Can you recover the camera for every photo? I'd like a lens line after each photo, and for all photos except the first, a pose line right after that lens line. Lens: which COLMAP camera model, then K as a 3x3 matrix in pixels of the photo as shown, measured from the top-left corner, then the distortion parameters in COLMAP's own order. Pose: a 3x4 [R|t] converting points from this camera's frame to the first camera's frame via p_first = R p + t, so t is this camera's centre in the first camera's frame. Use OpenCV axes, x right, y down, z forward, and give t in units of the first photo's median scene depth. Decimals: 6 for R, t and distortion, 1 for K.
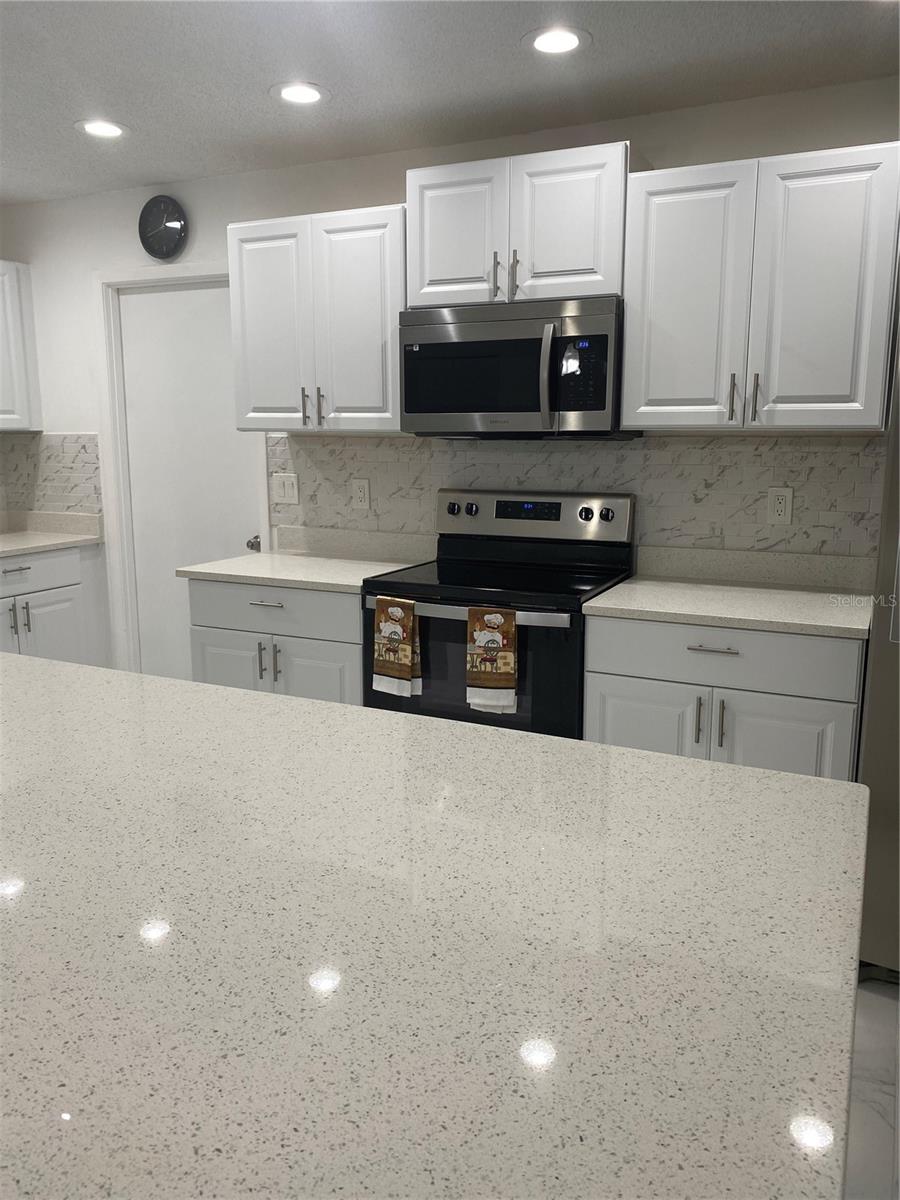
lens RADIAL K [[920.1, 0, 450.0], [0, 920.1, 600.0], [0, 0, 1]] dist [0.006857, 0.000398]
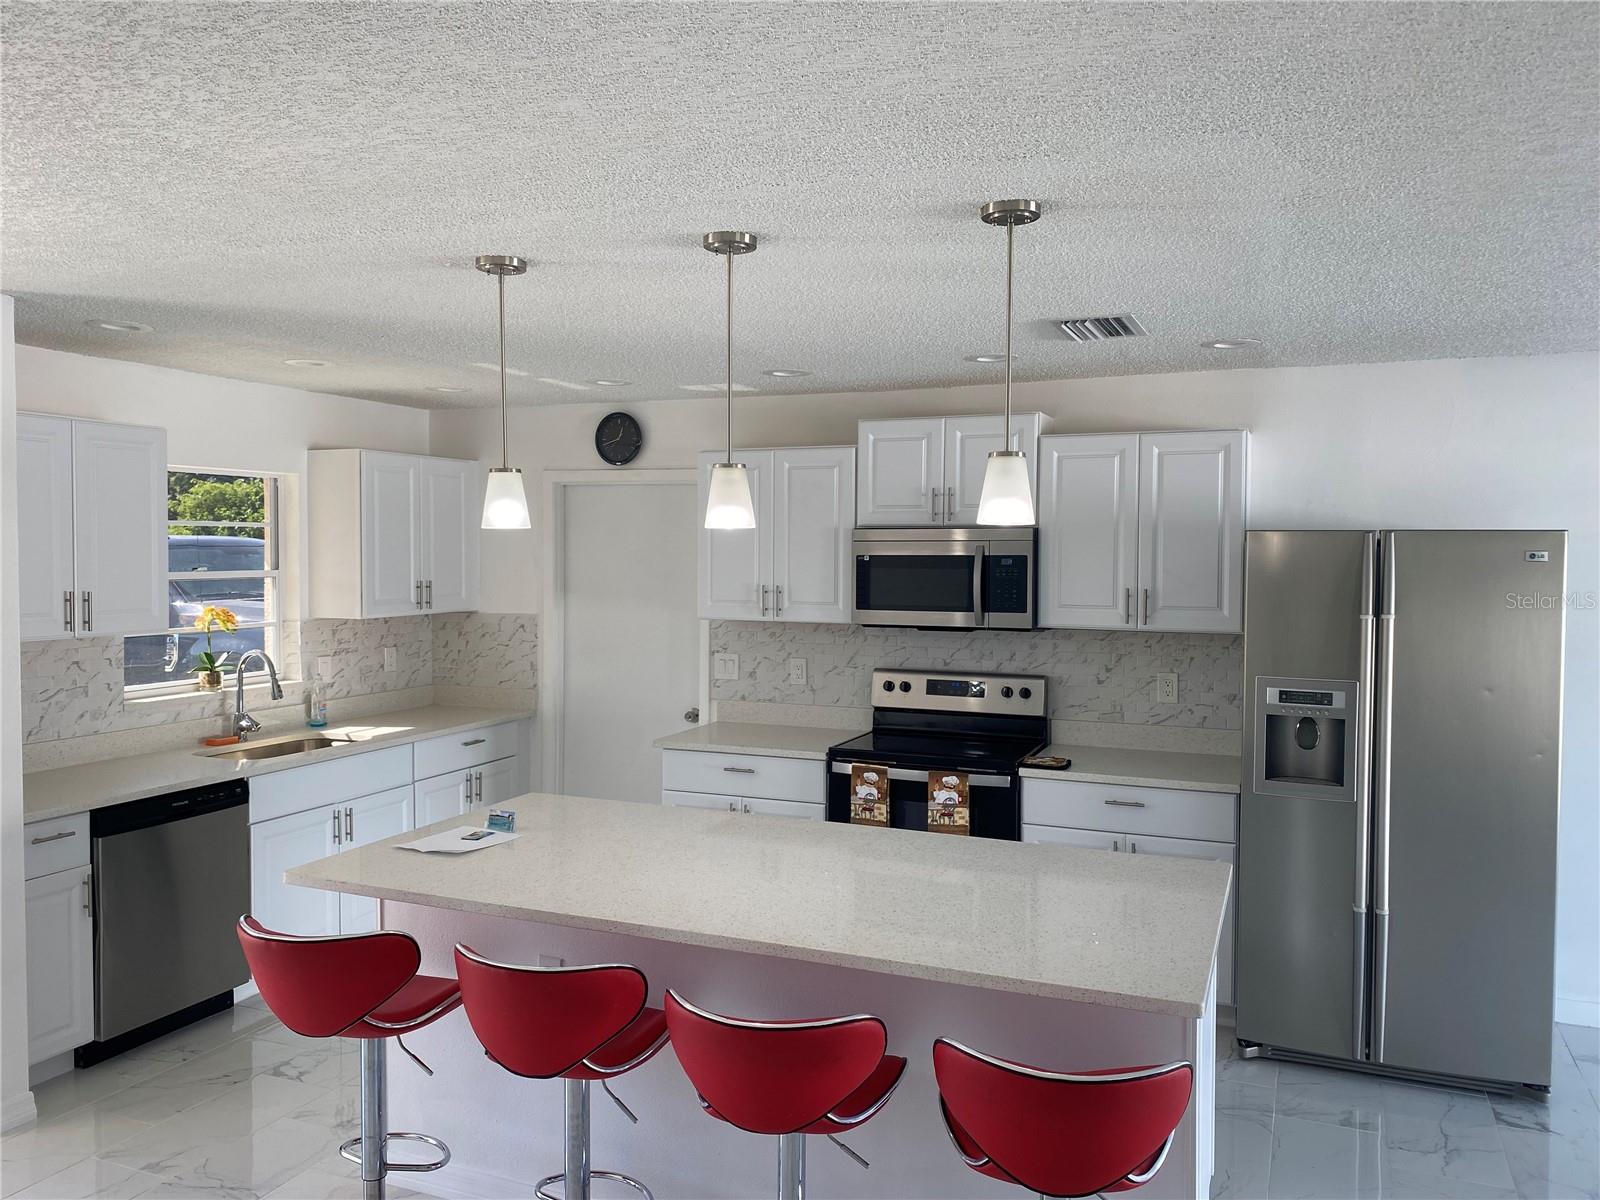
lens RADIAL K [[1198.5, 0, 828.0], [0, 1198.5, 598.6], [0, 0, 1]] dist [0.168374, -0.000057]
pose [[0.996509, -0.000766, 0.083482, -0.225666], [0.012189, 0.990579, -0.136399, -0.003506], [-0.082591, 0.136940, 0.987130, -0.571884]]
